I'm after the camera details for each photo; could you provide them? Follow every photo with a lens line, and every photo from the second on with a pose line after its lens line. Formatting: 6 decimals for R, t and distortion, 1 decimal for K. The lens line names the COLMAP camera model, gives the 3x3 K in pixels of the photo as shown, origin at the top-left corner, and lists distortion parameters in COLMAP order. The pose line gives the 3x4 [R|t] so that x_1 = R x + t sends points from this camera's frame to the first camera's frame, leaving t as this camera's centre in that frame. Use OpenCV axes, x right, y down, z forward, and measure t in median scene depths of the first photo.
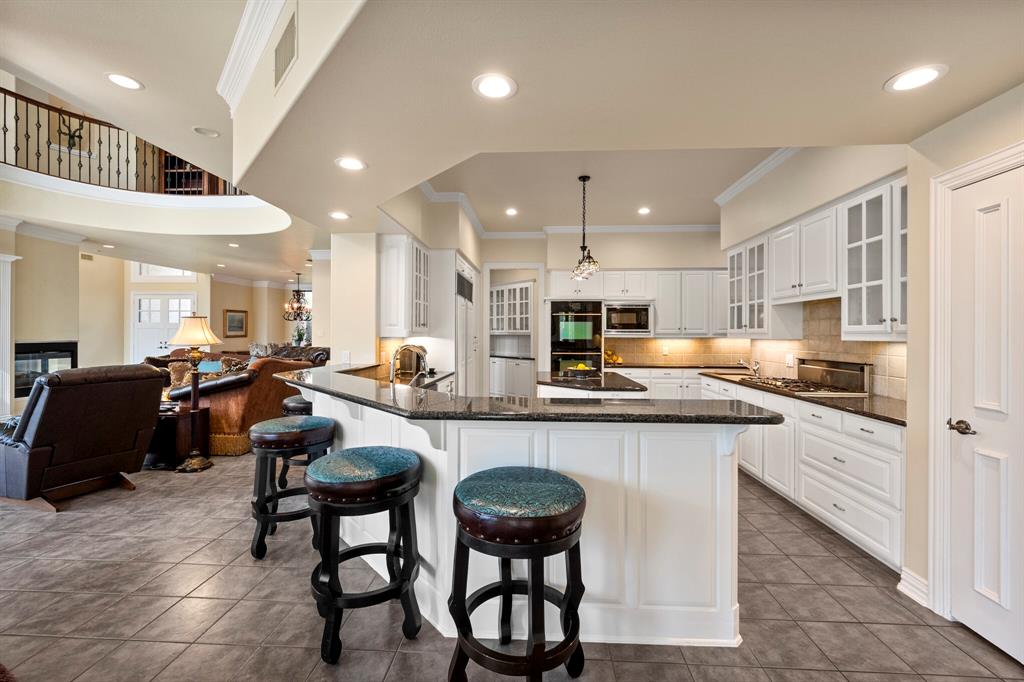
lens RADIAL K [[421.1, 0, 518.5], [0, 421.1, 337.2], [0, 0, 1]] dist [-0.011009, 0.000019]
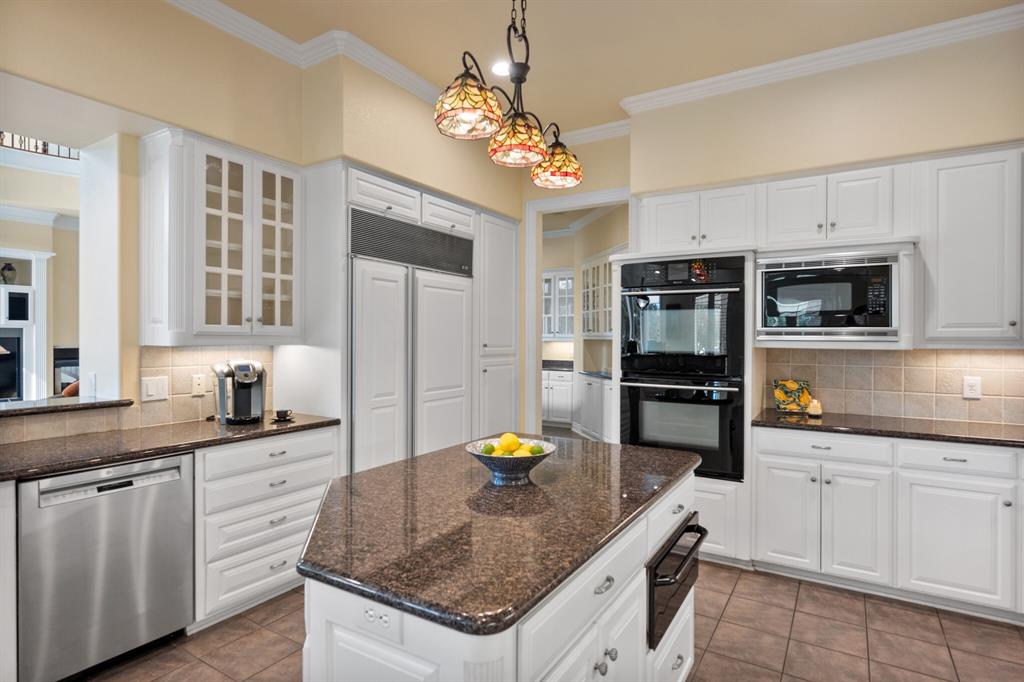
lens RADIAL K [[548.8, 0, 510.0], [0, 548.8, 335.1], [0, 0, 1]] dist [0.001408, -0.000132]
pose [[0.875092, -0.002495, -0.483950, 0.255058], [-0.003833, 0.999920, -0.012085, -0.004311], [0.483941, 0.012430, 0.875012, 0.446857]]
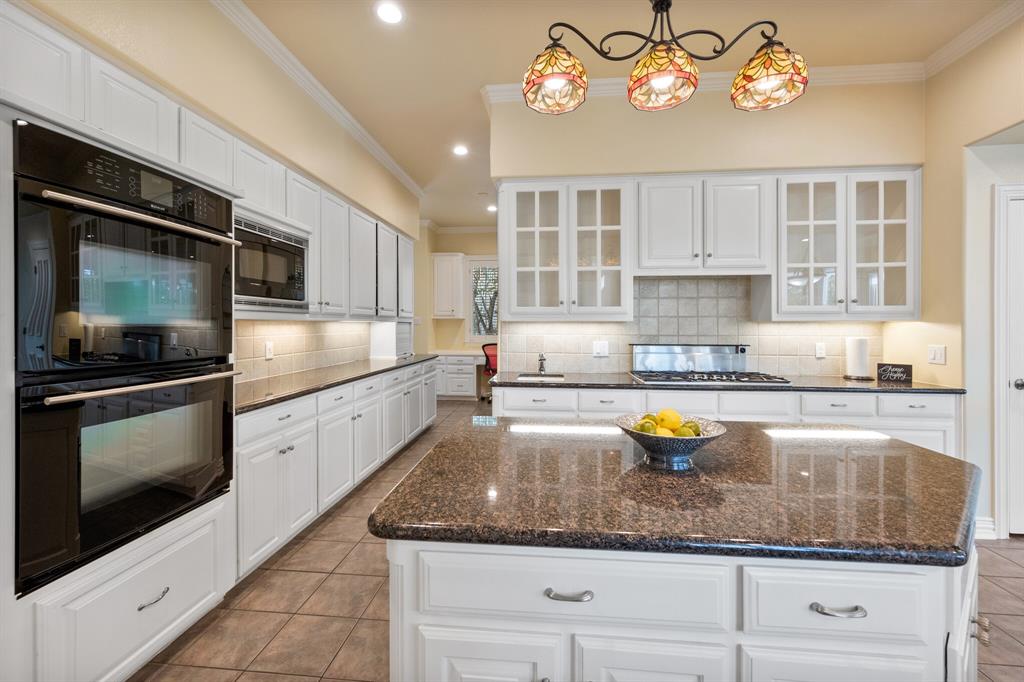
lens RADIAL K [[413.1, 0, 516.8], [0, 413.1, 324.3], [0, 0, 1]] dist [0.004071, -0.000401]
pose [[0.042381, -0.006287, 0.999082, -0.093172], [0.004152, 0.999973, 0.006117, 0.003785], [-0.999093, 0.003889, 0.042406, 0.778604]]
